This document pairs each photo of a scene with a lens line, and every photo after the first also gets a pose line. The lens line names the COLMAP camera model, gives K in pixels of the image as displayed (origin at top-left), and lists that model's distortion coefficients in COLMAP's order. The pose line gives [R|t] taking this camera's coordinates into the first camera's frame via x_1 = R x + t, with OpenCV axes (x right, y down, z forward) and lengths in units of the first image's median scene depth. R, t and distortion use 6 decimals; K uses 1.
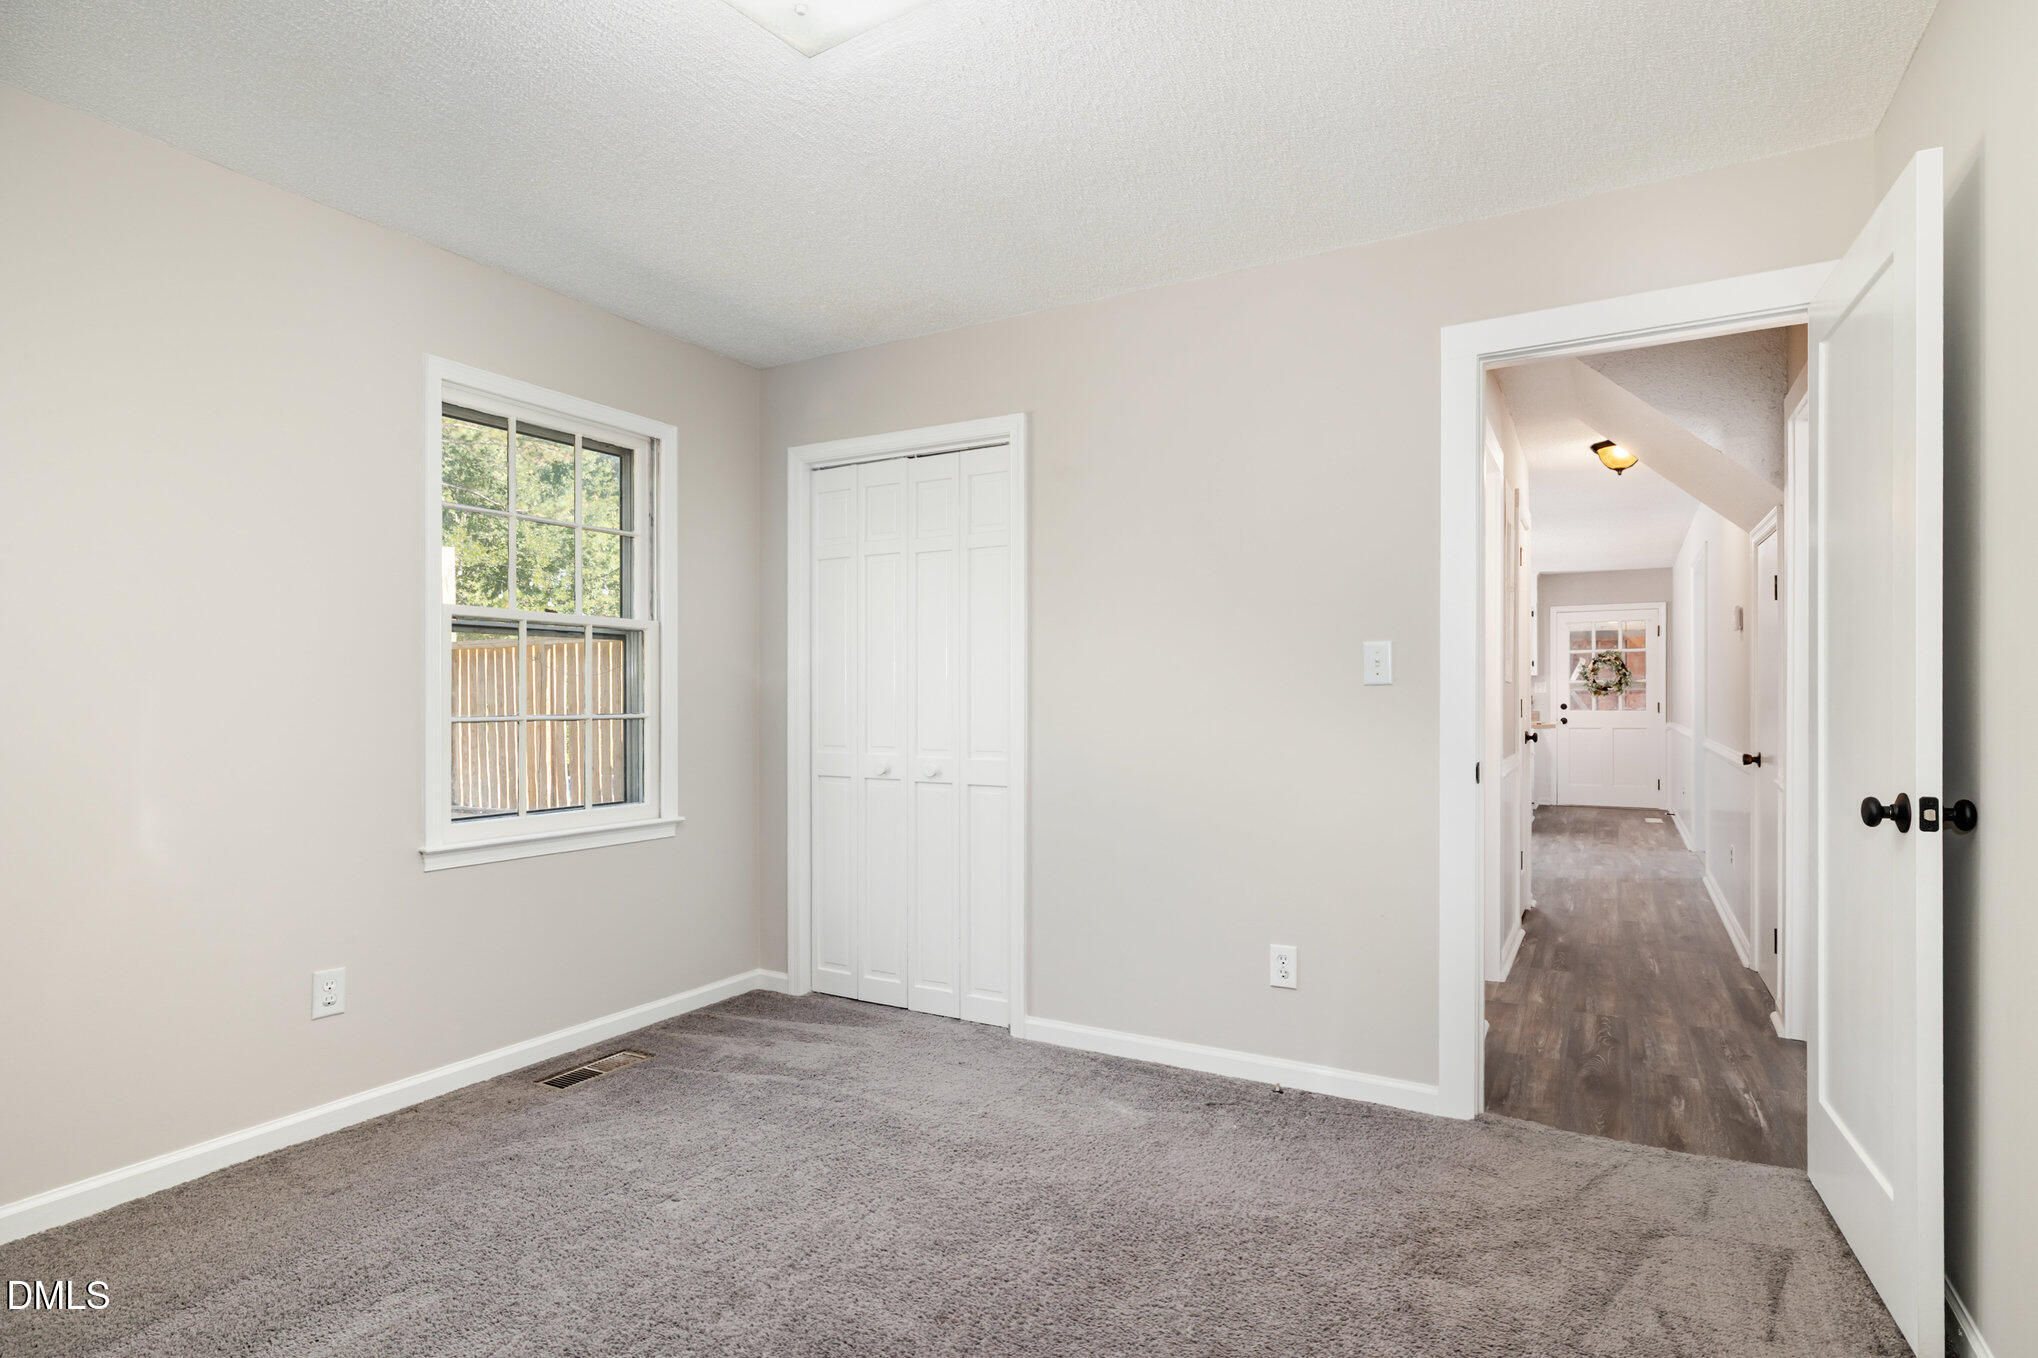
lens RADIAL K [[1072.7, 0, 1017.5], [0, 1072.7, 711.9], [0, 0, 1]] dist [0.002529, -0.000549]
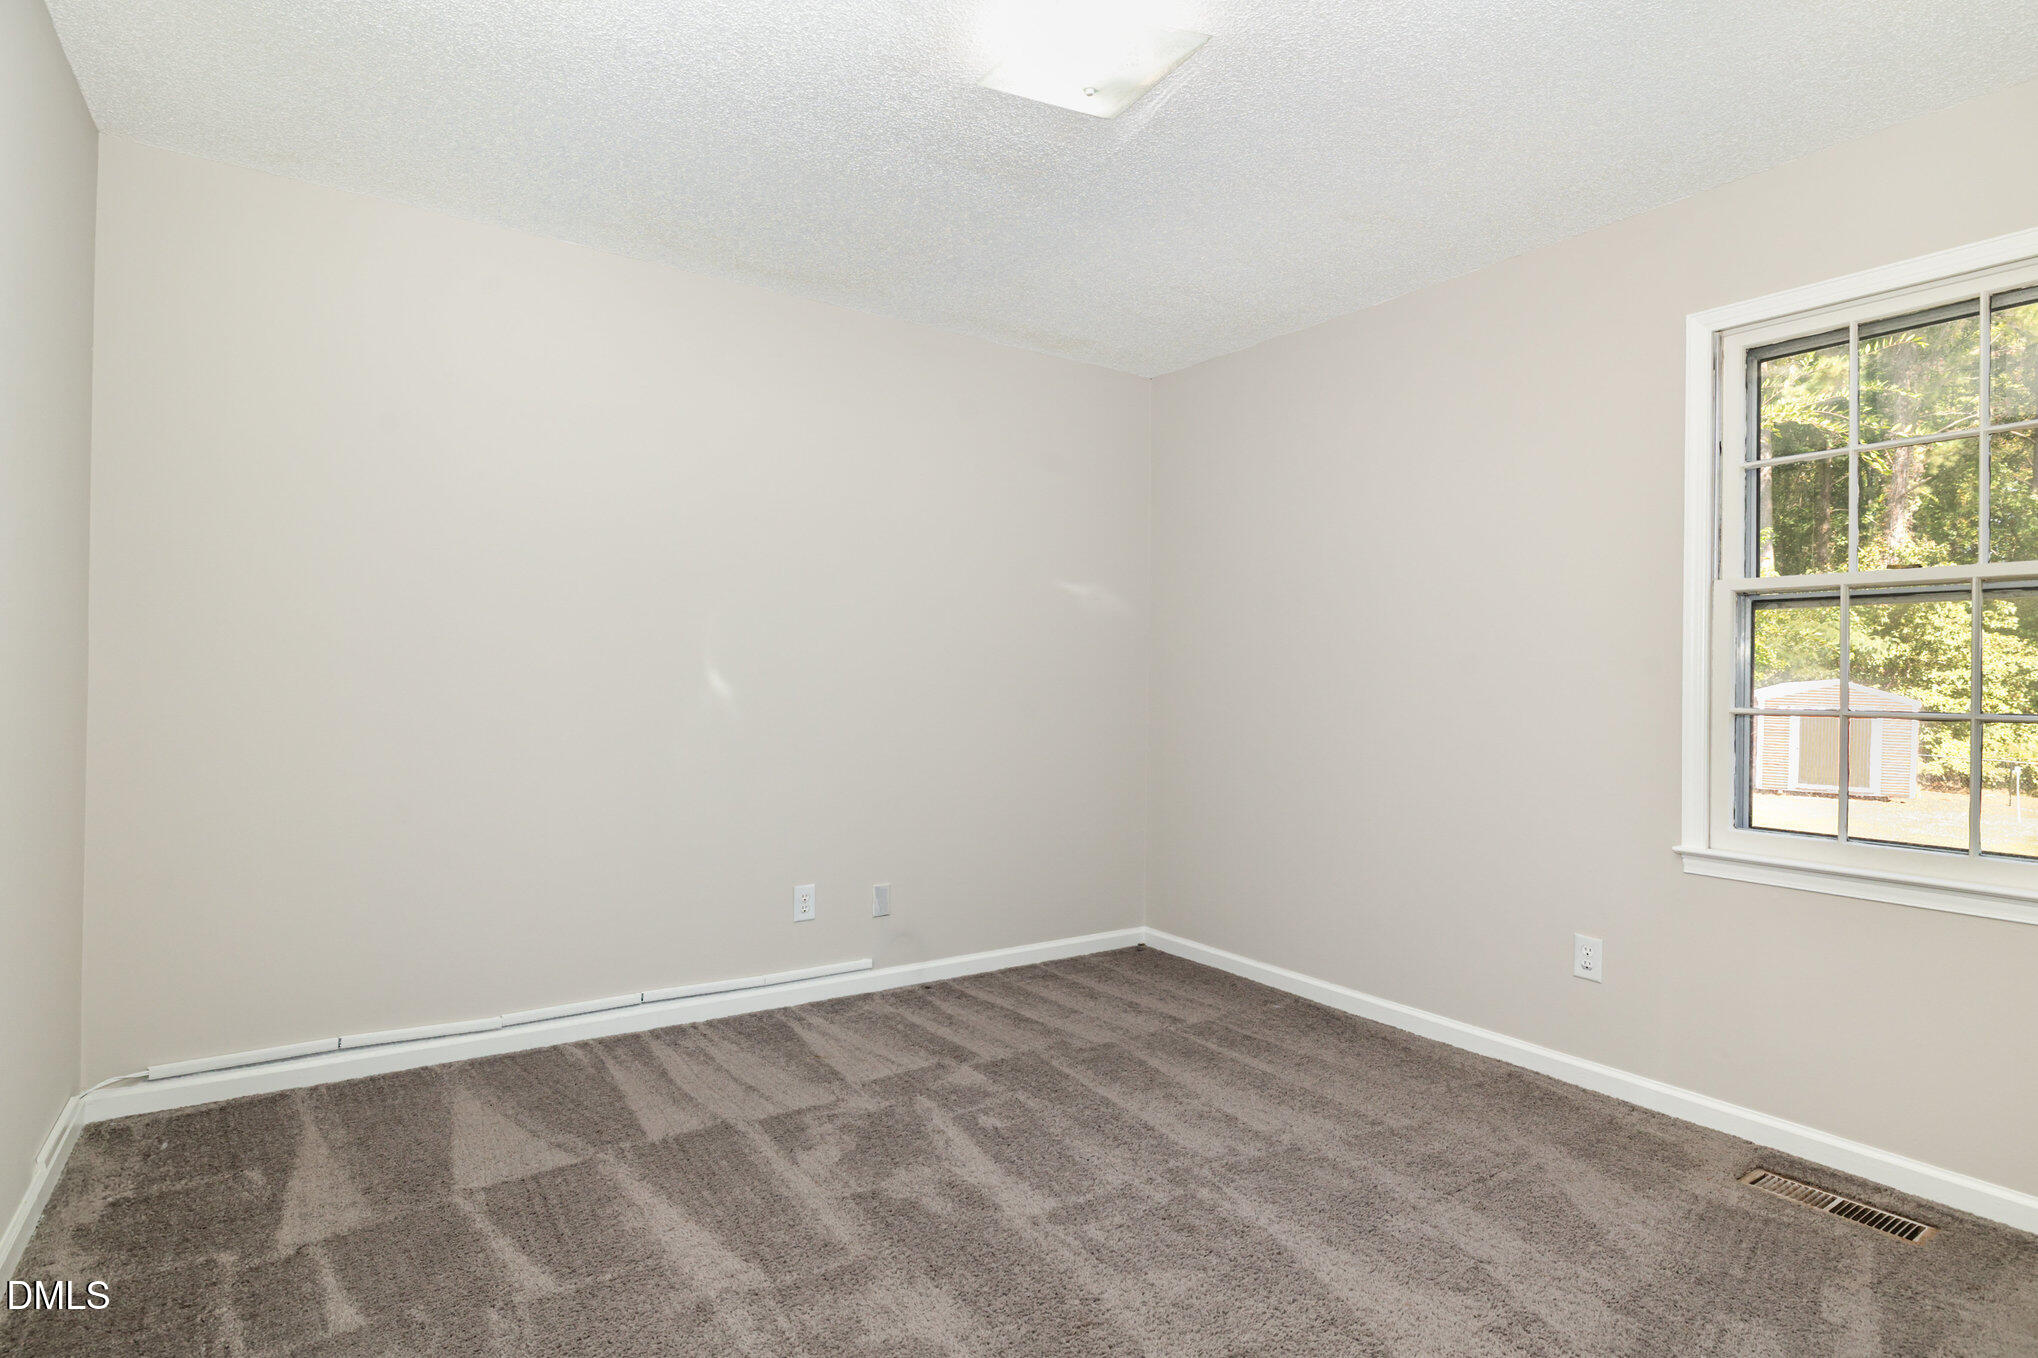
lens RADIAL K [[1049.7, 0, 1019.0], [0, 1049.7, 679.0], [0, 0, 1]] dist [0.003372, 0.000753]
pose [[-0.457587, -0.003505, -0.889158, 0.519890], [-0.014000, 0.999897, 0.003264, -0.014143], [0.889055, 0.013942, -0.457589, 0.896335]]
